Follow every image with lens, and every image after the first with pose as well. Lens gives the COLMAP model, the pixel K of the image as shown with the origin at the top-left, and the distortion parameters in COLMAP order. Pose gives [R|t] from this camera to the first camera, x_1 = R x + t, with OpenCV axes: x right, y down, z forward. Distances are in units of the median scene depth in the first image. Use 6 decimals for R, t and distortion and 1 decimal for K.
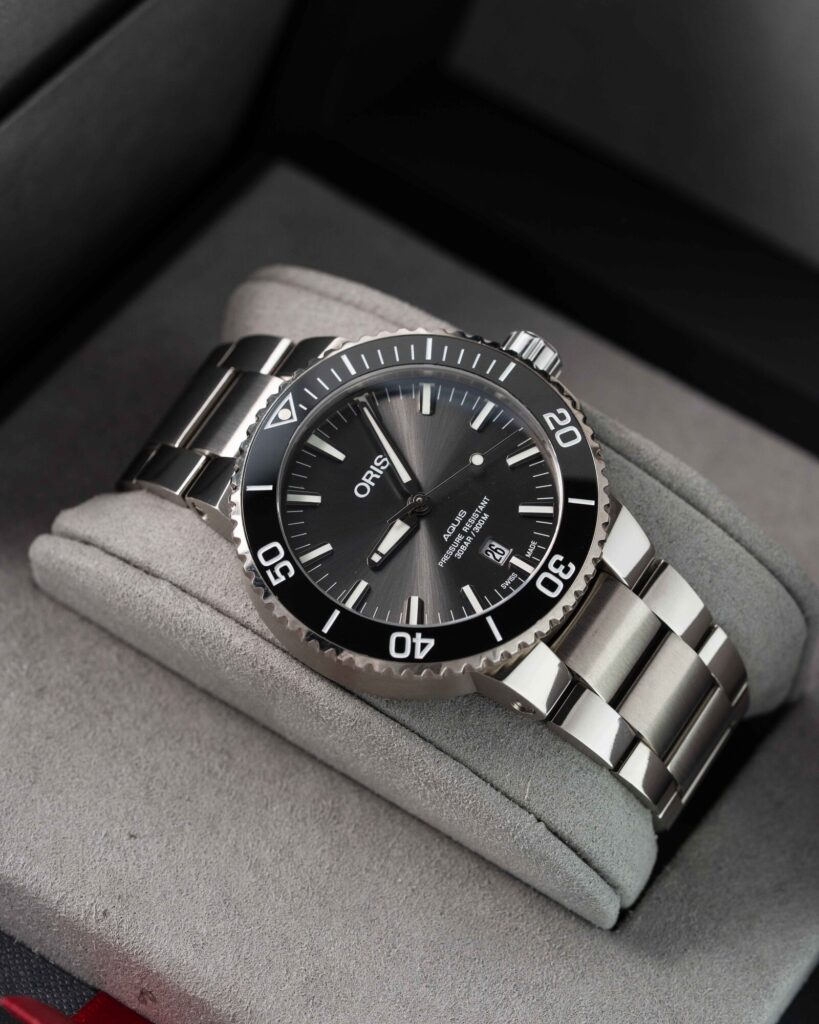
lens RADIAL K [[4115.8, 0, 409.3], [0, 4115.8, 513.0], [0, 0, 1]] dist [0.026256, 0.000000]
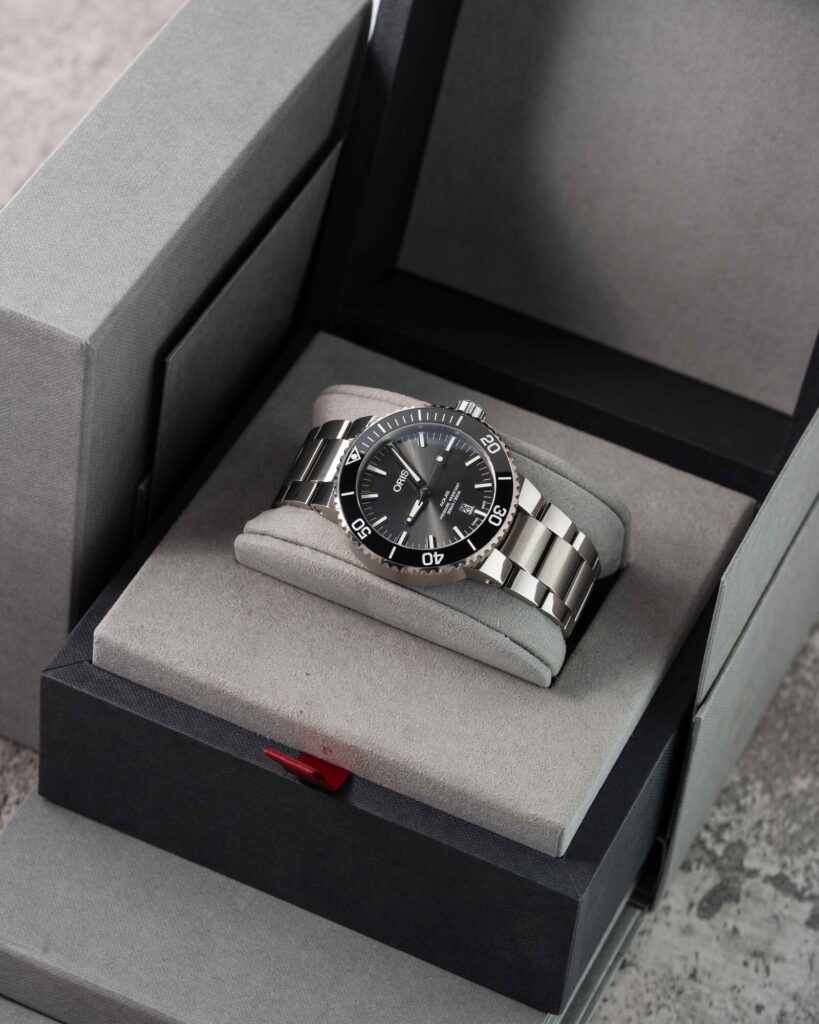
lens RADIAL K [[4115.8, 0, 411.1], [0, 4115.8, 511.8], [0, 0, 1]] dist [0.026256, 0.000000]
pose [[0.989852, -0.139215, 0.028501, -0.063273], [0.139886, 0.989899, -0.023073, 0.053065], [-0.025001, 0.026826, 0.999327, -1.016521]]
